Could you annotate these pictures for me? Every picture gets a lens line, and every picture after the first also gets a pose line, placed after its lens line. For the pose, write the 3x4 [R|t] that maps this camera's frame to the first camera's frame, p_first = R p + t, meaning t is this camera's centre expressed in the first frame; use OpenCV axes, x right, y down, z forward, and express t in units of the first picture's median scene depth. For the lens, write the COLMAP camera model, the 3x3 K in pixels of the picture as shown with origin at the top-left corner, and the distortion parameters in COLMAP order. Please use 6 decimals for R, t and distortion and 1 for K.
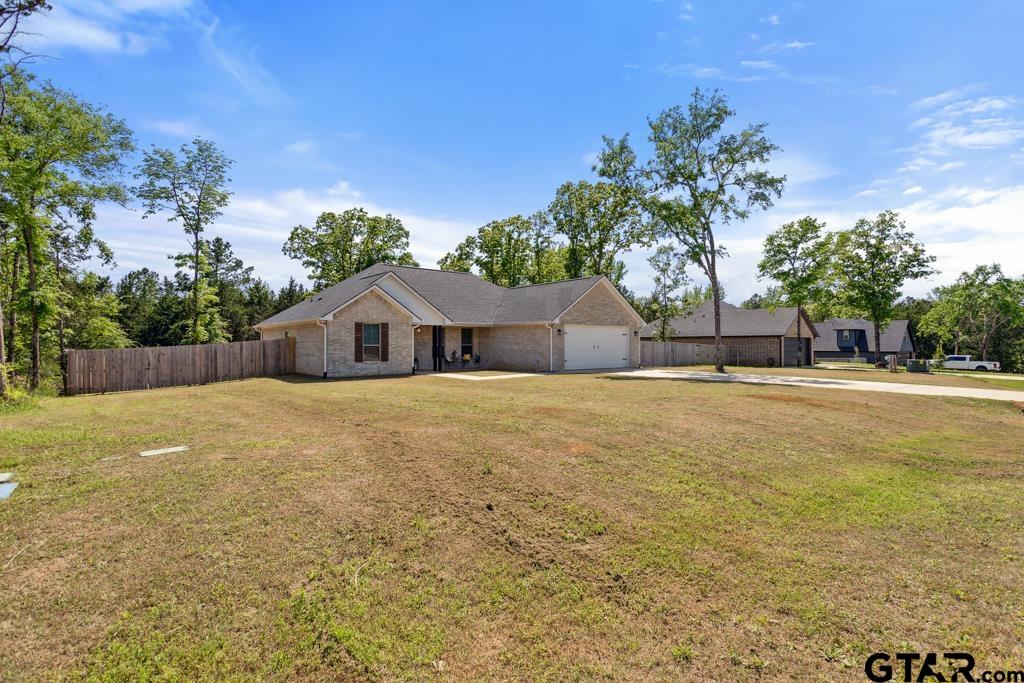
lens RADIAL K [[517.6, 0, 512.0], [0, 517.6, 341.5], [0, 0, 1]] dist [-0.000593, -0.000779]
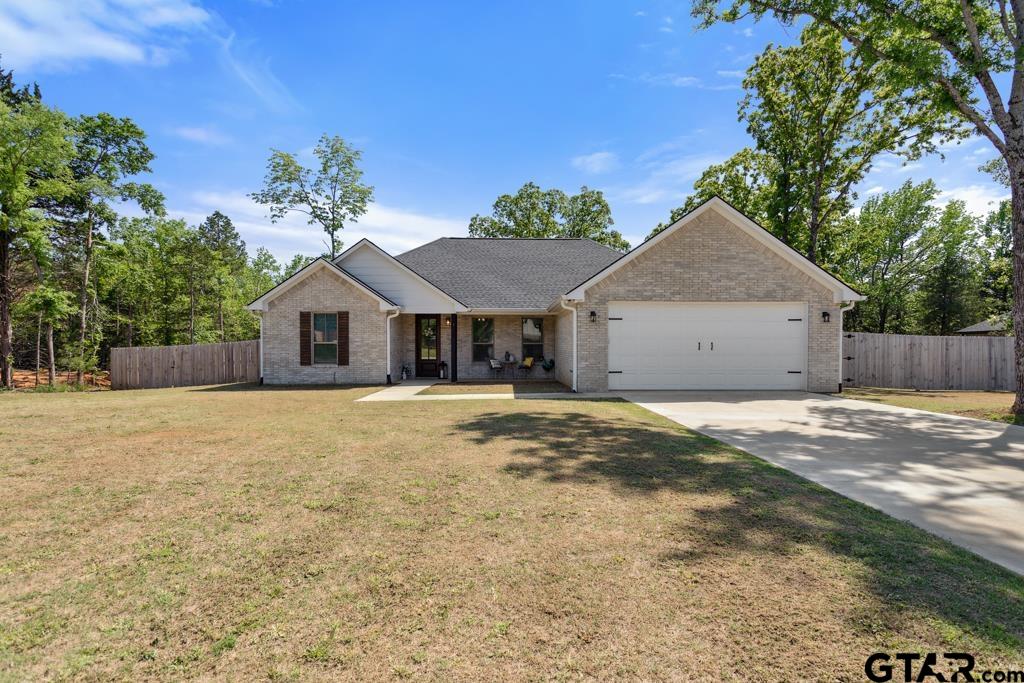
lens RADIAL K [[517.6, 0, 512.0], [0, 517.6, 341.5], [0, 0, 1]] dist [-0.000593, -0.000779]
pose [[0.775213, -0.005873, -0.631673, 0.271691], [0.002915, 0.999979, -0.005720, 0.007252], [0.631693, 0.002593, 0.775214, 0.412379]]
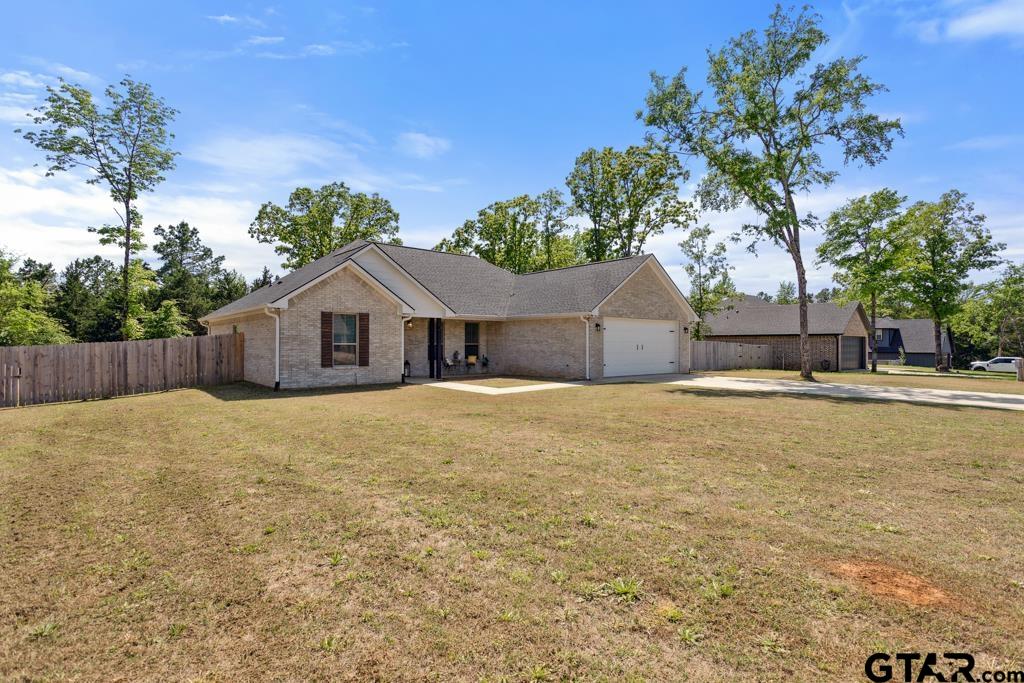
lens RADIAL K [[517.6, 0, 512.0], [0, 517.6, 341.5], [0, 0, 1]] dist [-0.000593, -0.000779]
pose [[0.999834, 0.002807, 0.018029, -0.035361], [-0.002824, 0.999996, 0.000932, 0.001833], [-0.018027, -0.000983, 0.999837, 0.187795]]
